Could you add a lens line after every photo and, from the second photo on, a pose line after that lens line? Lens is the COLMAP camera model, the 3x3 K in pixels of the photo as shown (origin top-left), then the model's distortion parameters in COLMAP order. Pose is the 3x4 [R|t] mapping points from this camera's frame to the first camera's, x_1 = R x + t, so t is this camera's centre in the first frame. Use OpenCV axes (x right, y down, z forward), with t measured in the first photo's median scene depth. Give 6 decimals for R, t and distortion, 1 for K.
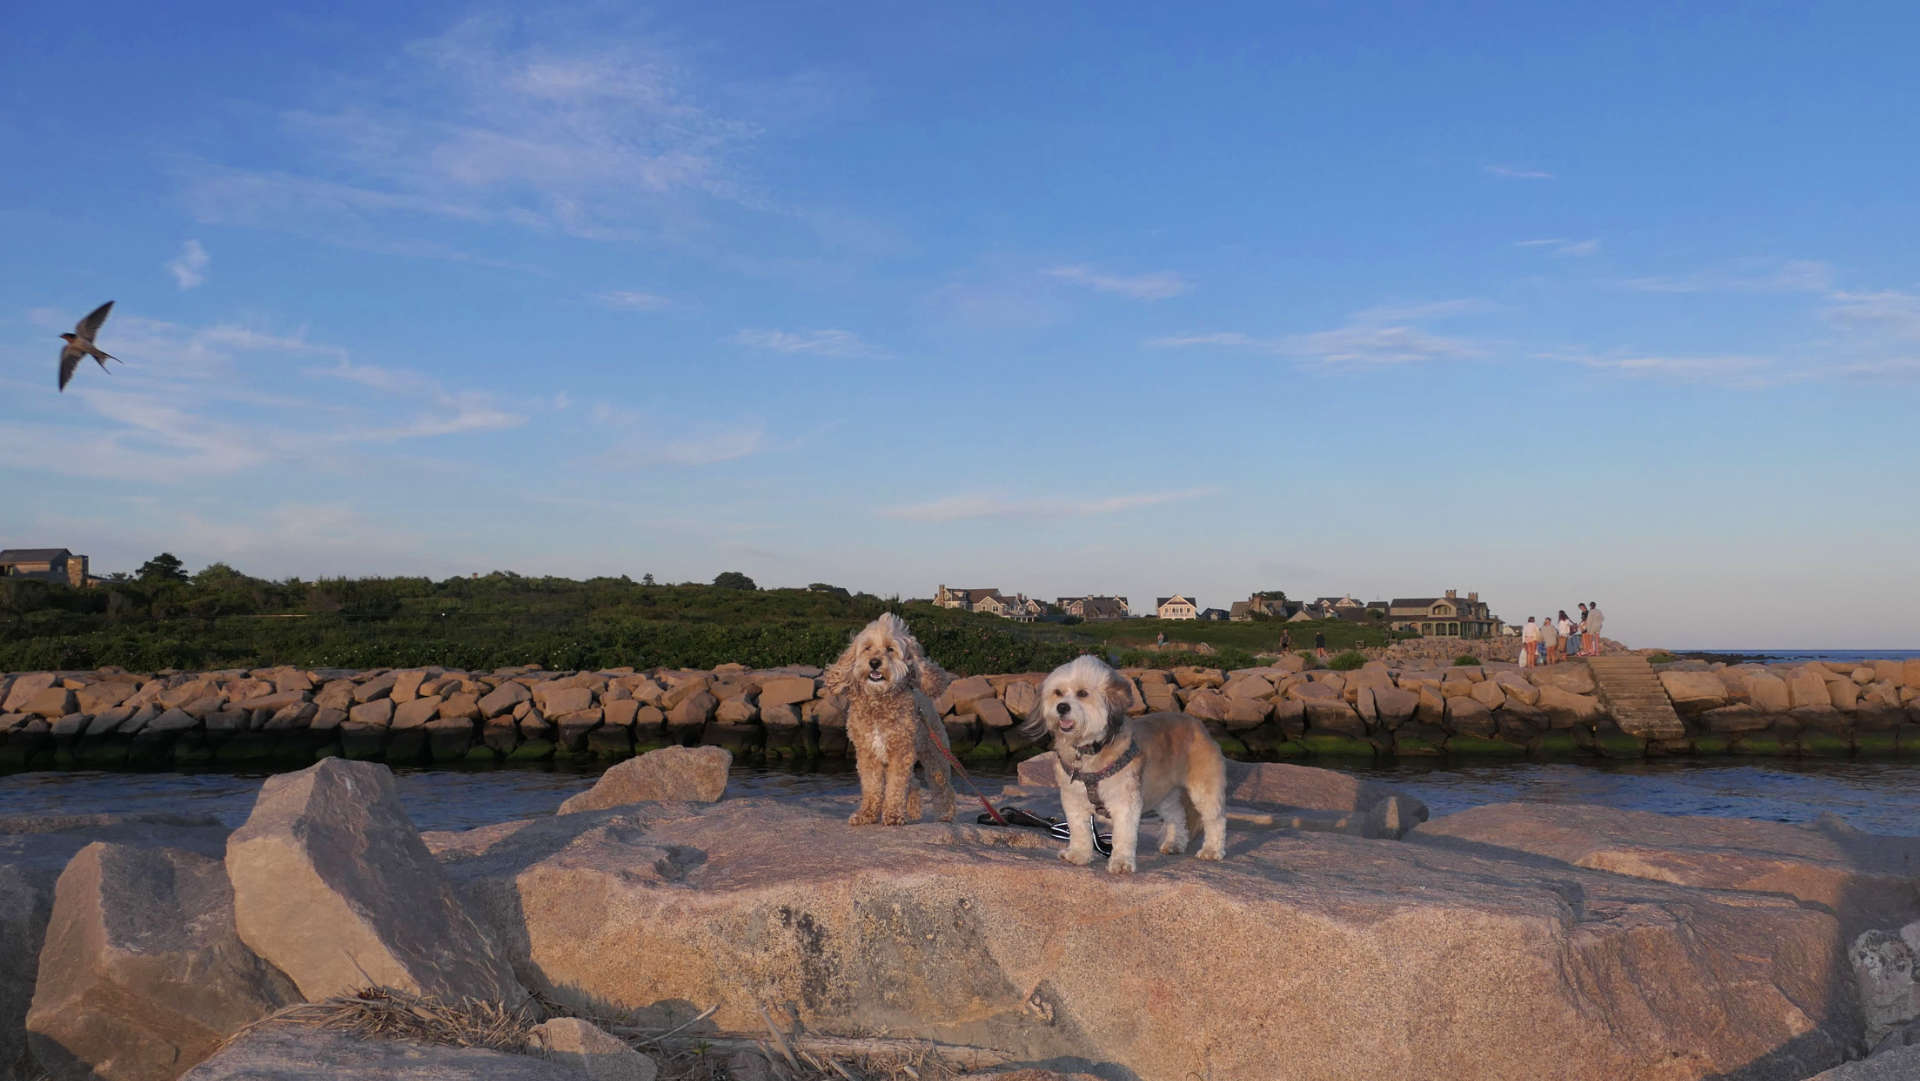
lens RADIAL K [[1713.0, 0, 958.7], [0, 1713.0, 540.9], [0, 0, 1]] dist [-0.027715, -0.001260]
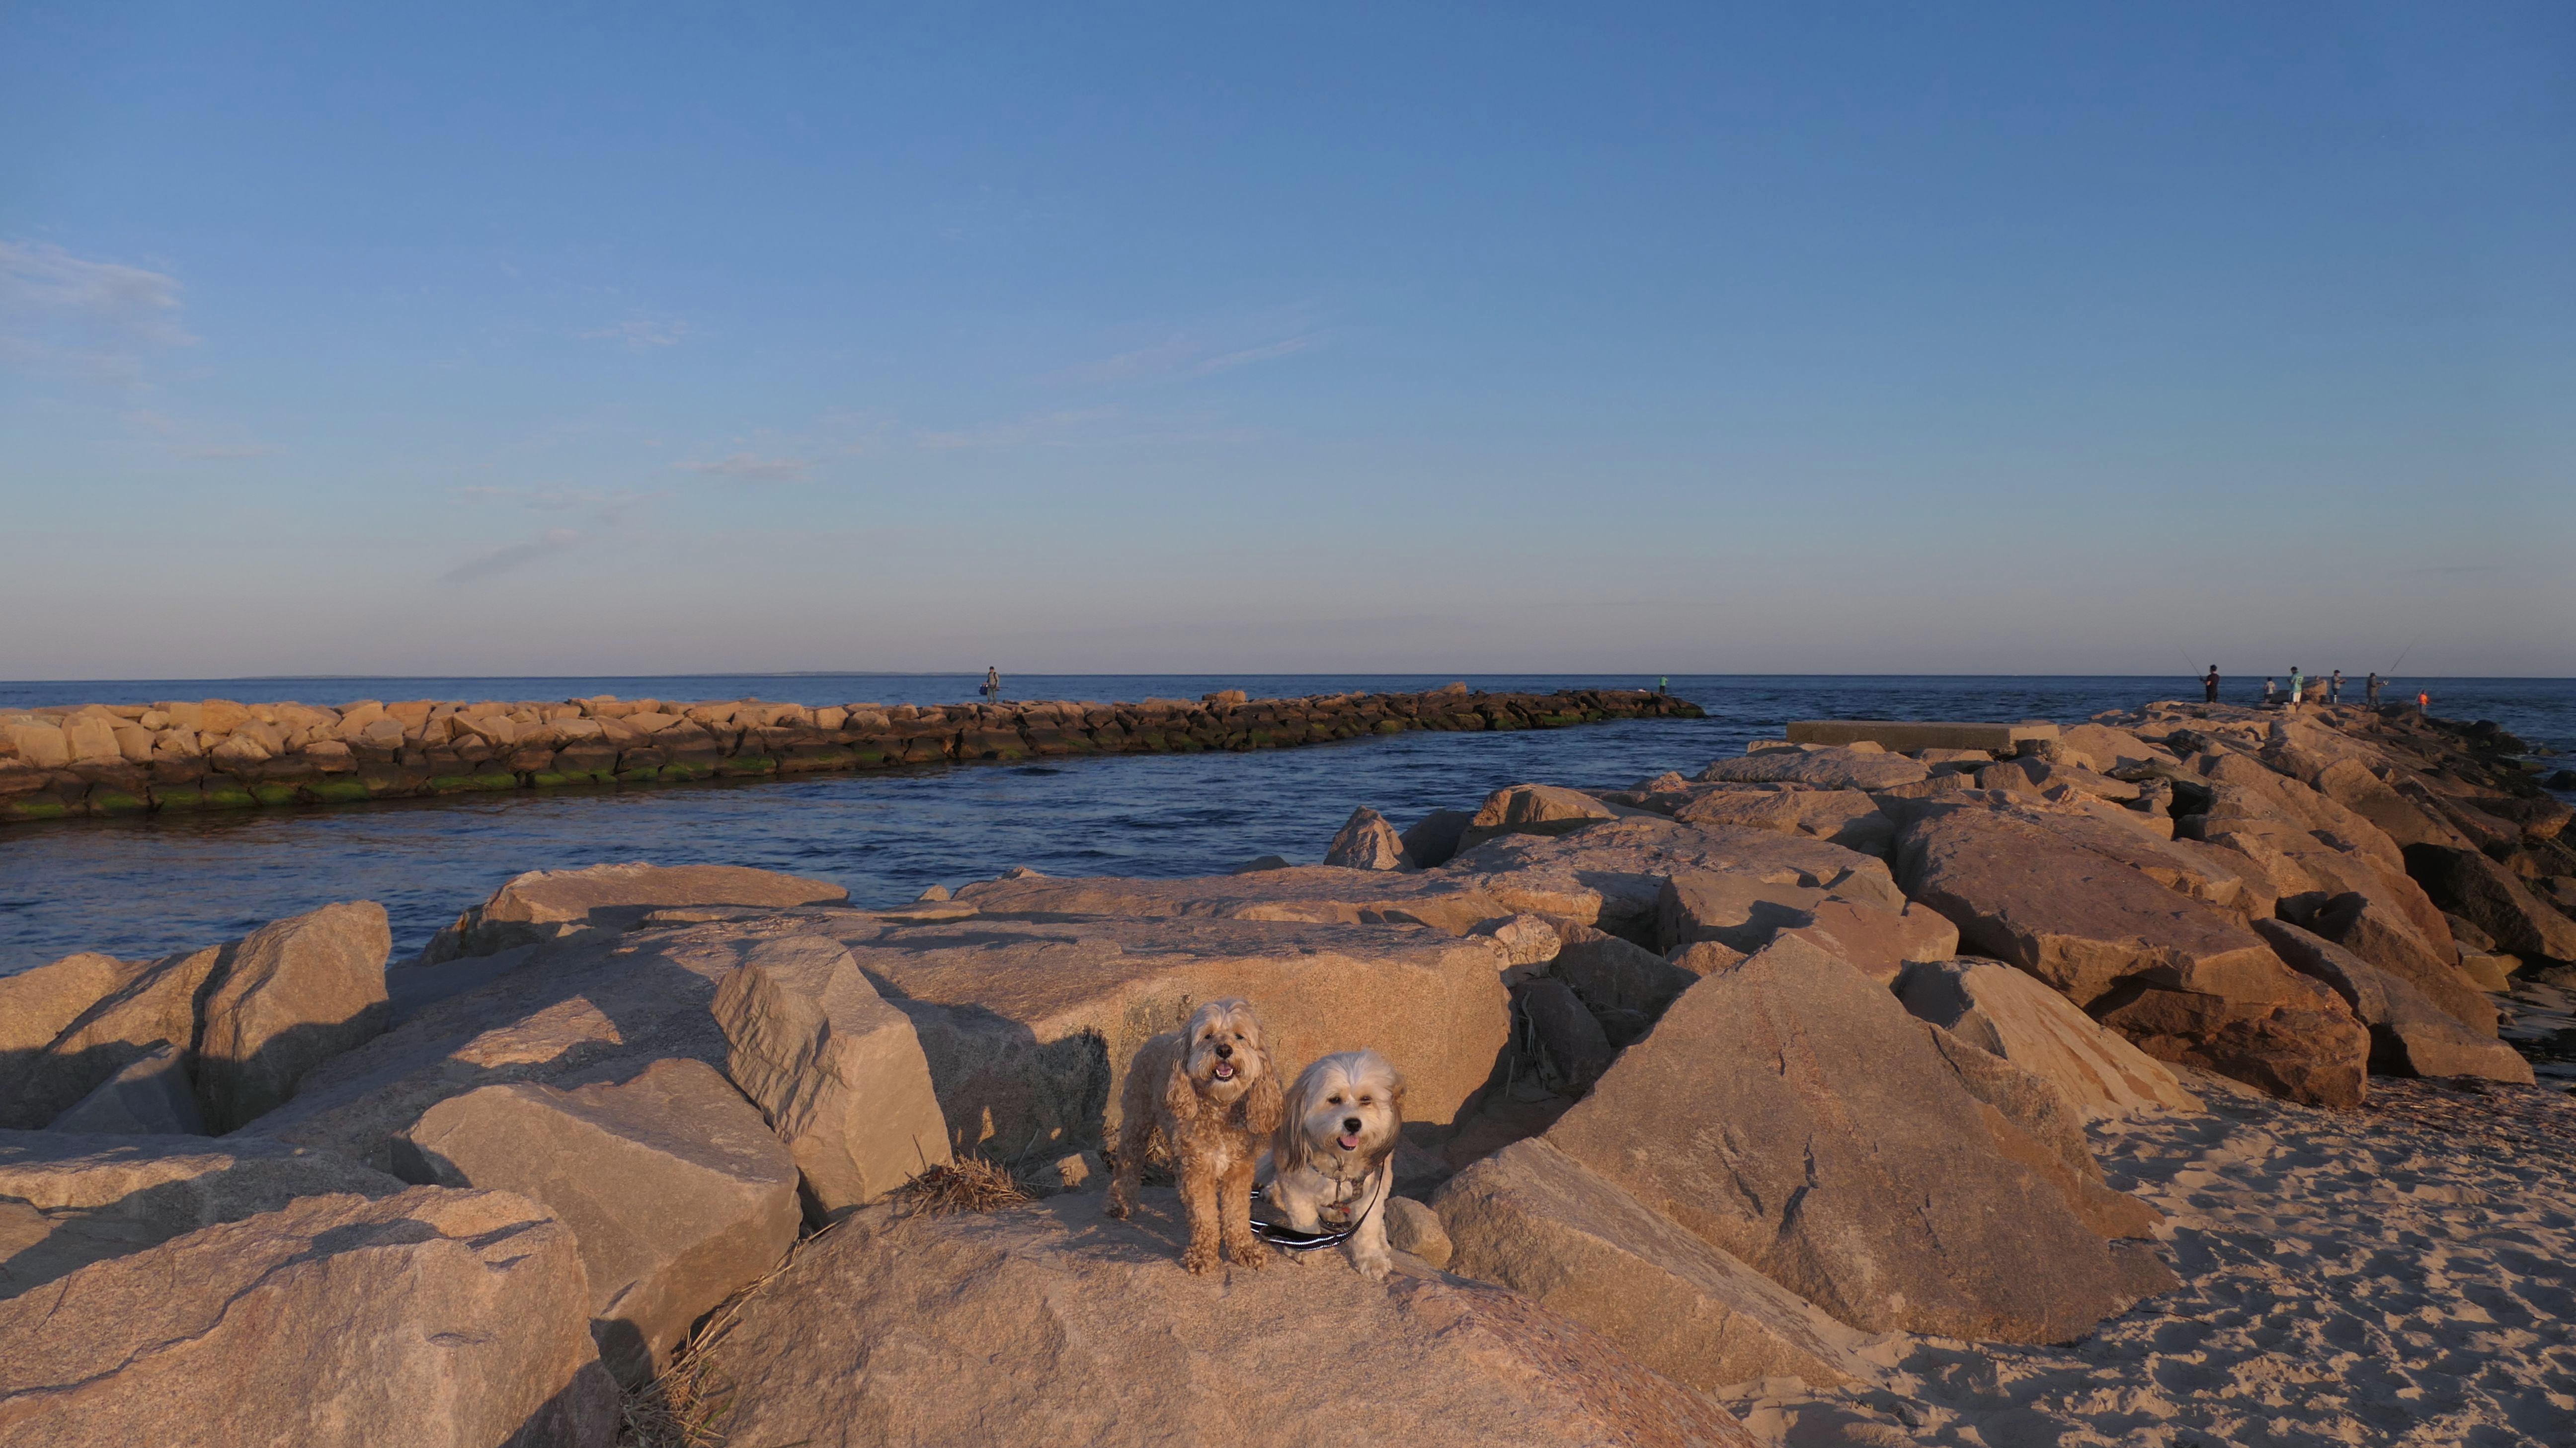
lens RADIAL K [[1988.0, 0, 1265.1], [0, 1988.0, 745.8], [0, 0, 1]] dist [-0.033191, 0.014600]
pose [[0.532267, -0.035911, 0.845815, -1.077365], [-0.042721, 0.996688, 0.069201, -0.053235], [-0.845498, -0.072967, 0.528970, 0.250040]]
